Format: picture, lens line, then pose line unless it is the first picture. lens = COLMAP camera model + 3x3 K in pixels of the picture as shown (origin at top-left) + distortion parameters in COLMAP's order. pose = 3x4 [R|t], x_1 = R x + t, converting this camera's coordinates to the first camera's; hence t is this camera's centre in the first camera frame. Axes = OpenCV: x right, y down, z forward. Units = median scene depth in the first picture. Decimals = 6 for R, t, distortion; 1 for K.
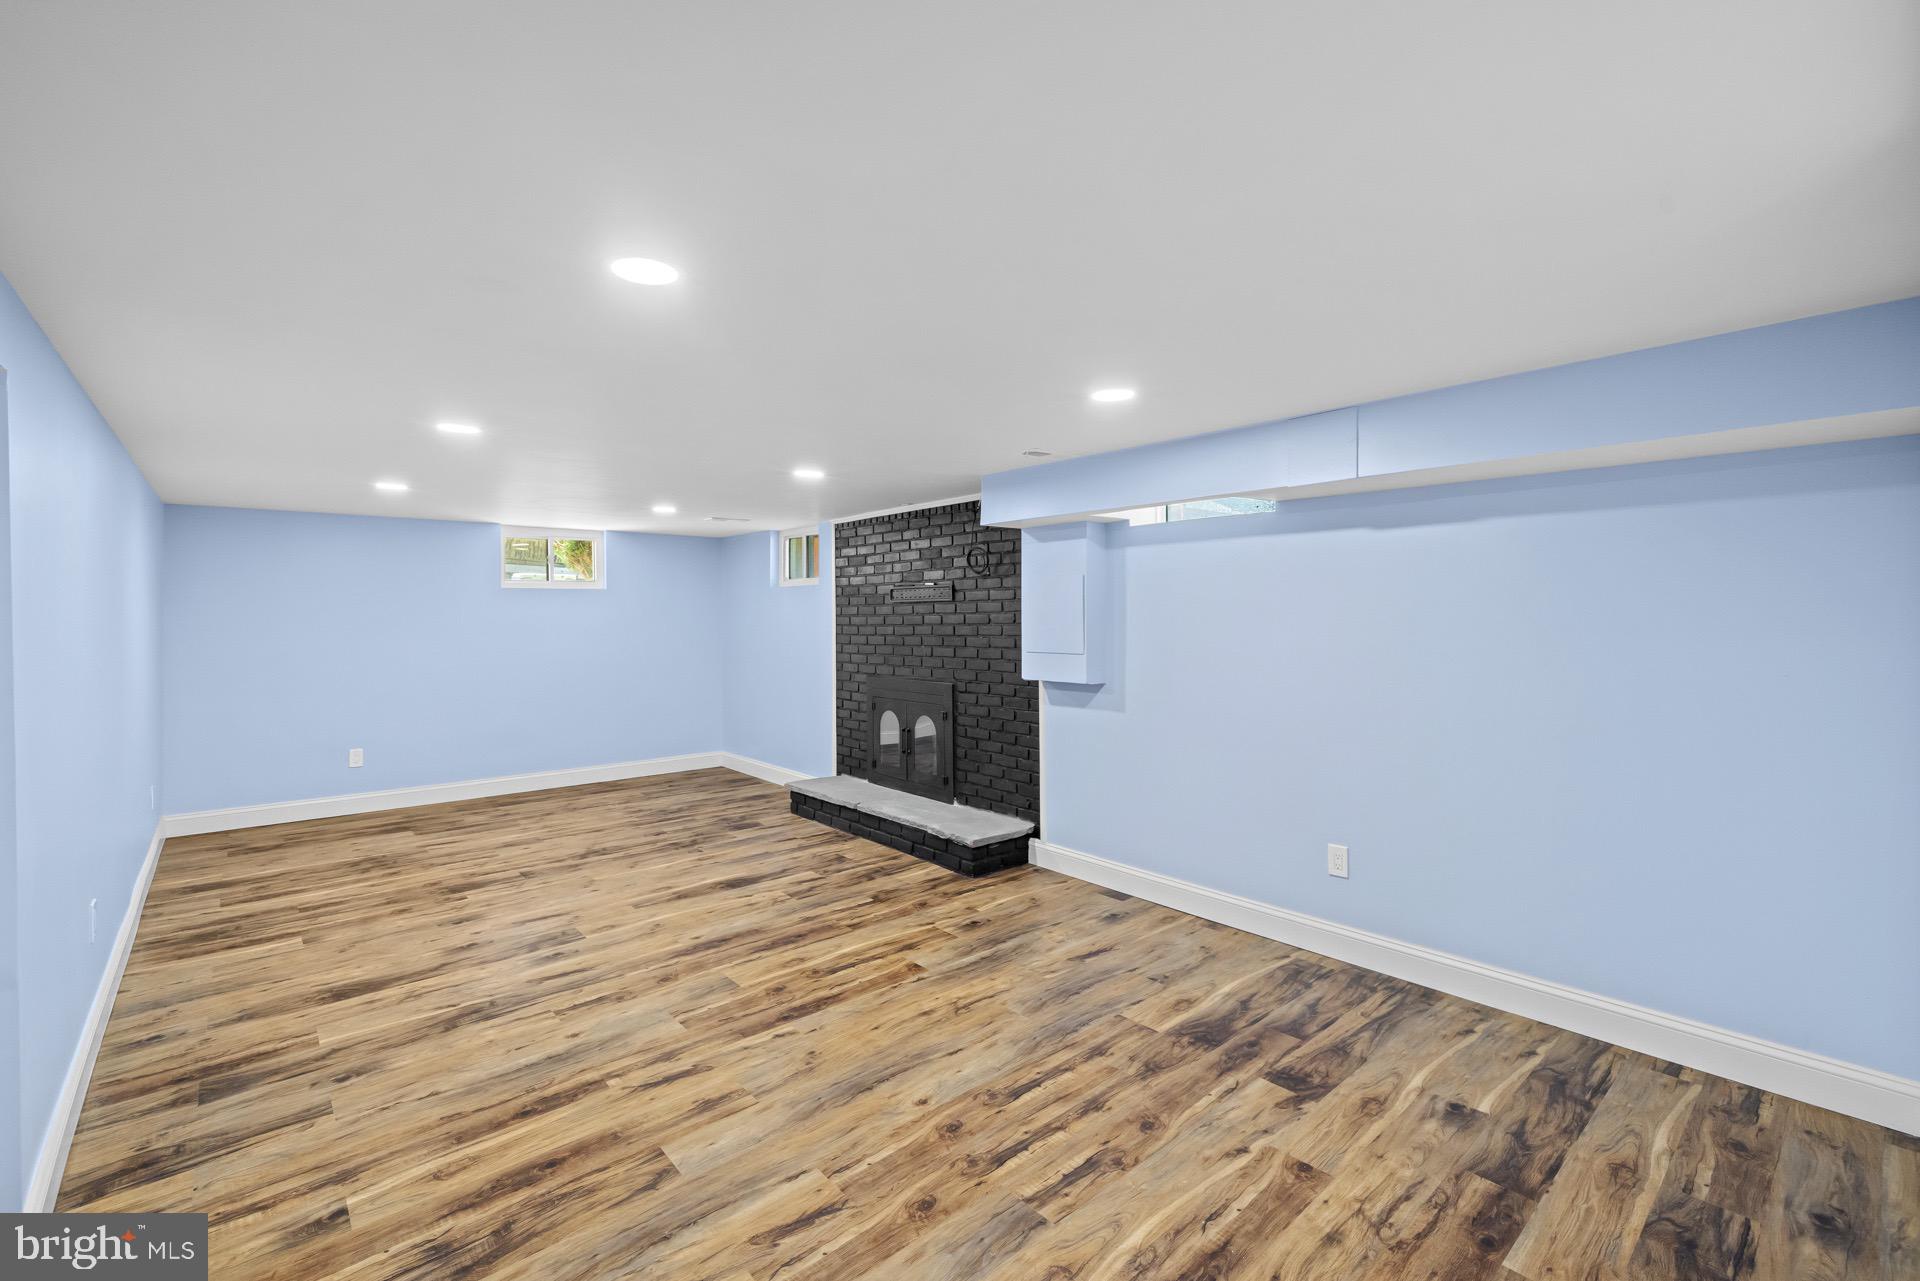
lens RADIAL K [[808.8, 0, 950.6], [0, 808.8, 610.7], [0, 0, 1]] dist [-0.000953, 0.000129]
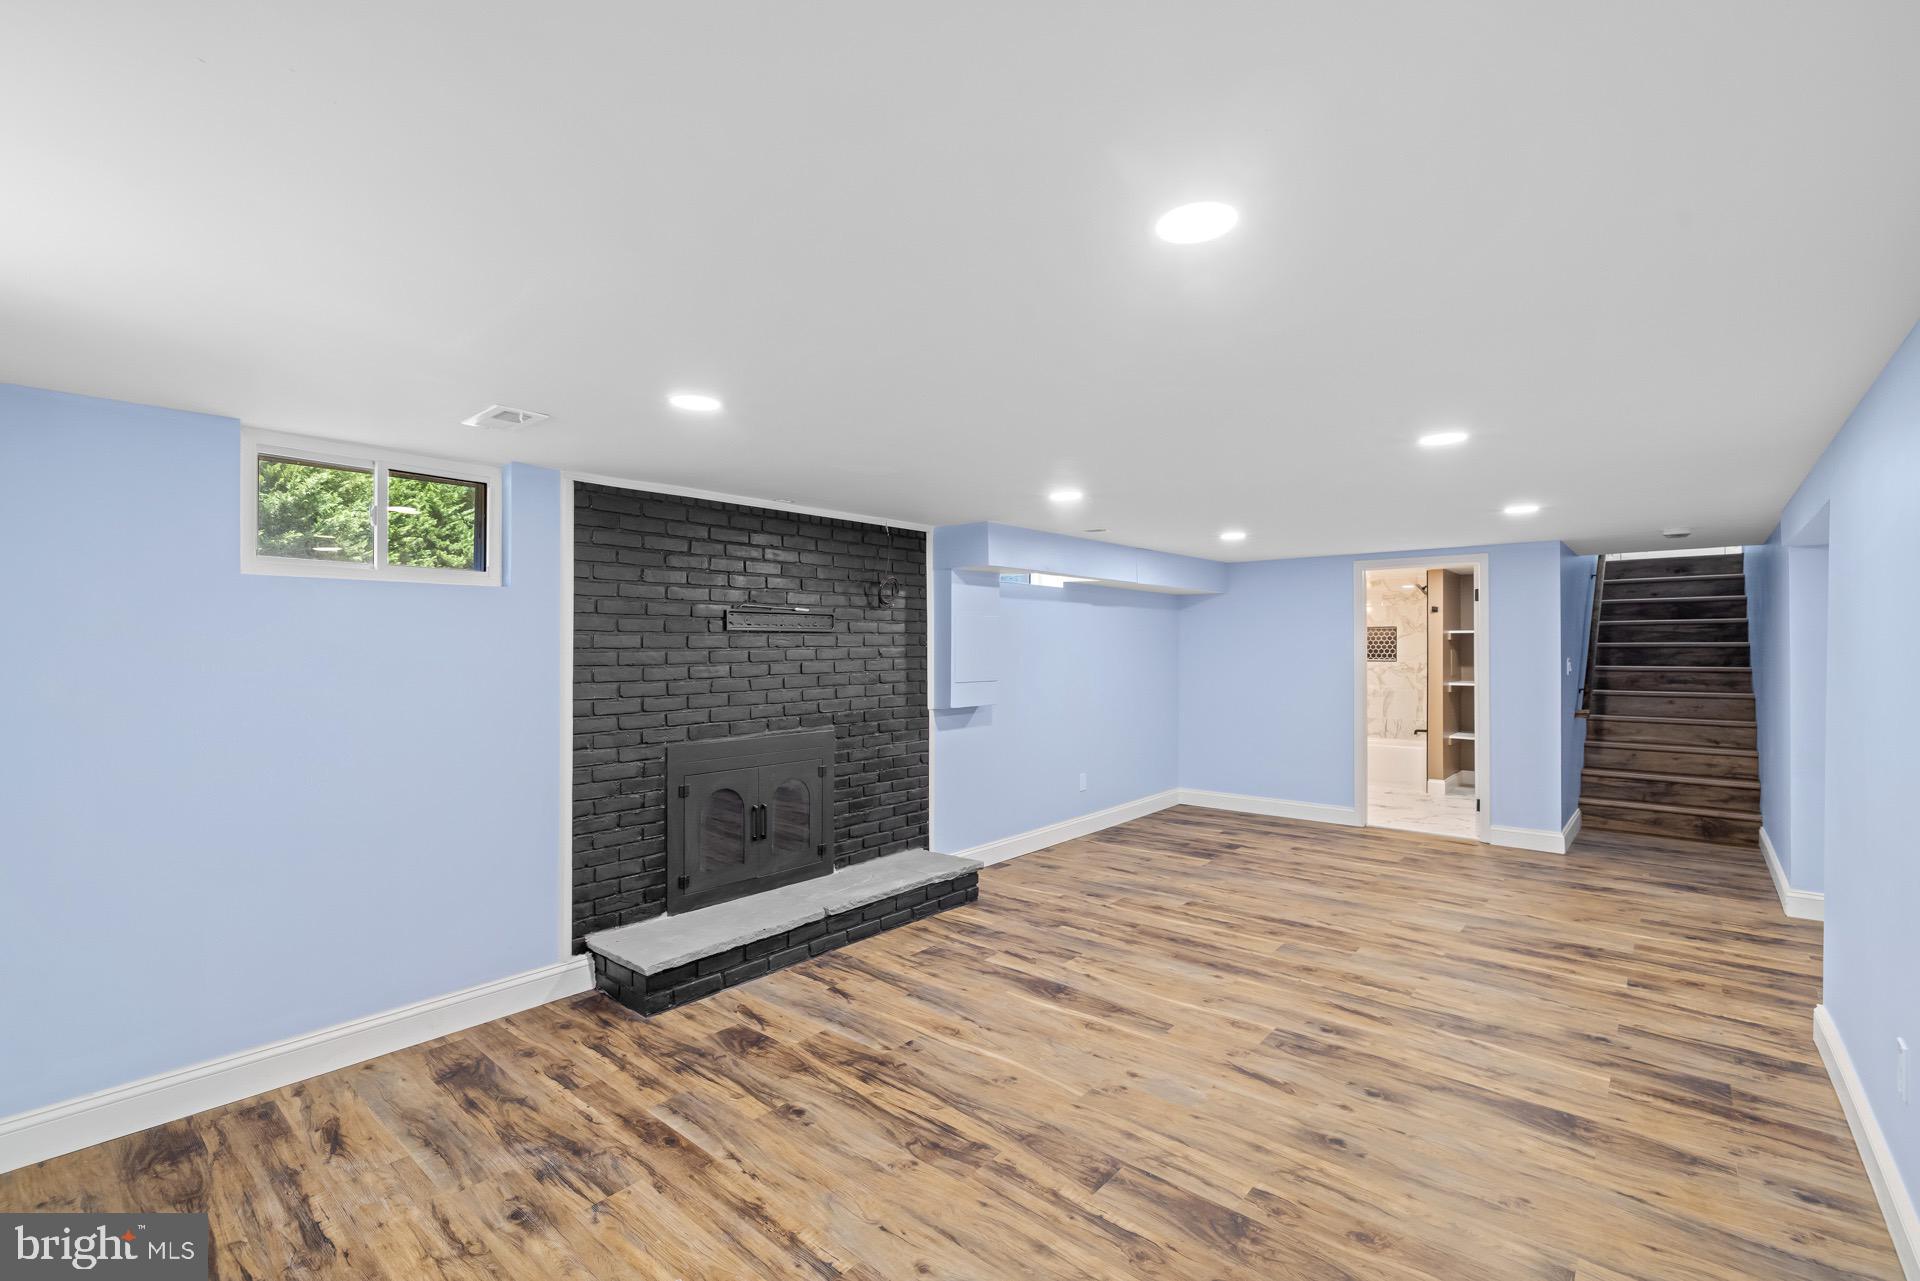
lens RADIAL K [[806.4, 0, 952.9], [0, 806.4, 651.3], [0, 0, 1]] dist [0.002201, 0.000183]
pose [[-0.115905, -0.000901, 0.993260, -1.195327], [-0.003488, 0.999994, 0.000500, 0.009742], [-0.993254, -0.003407, -0.115908, 1.371434]]
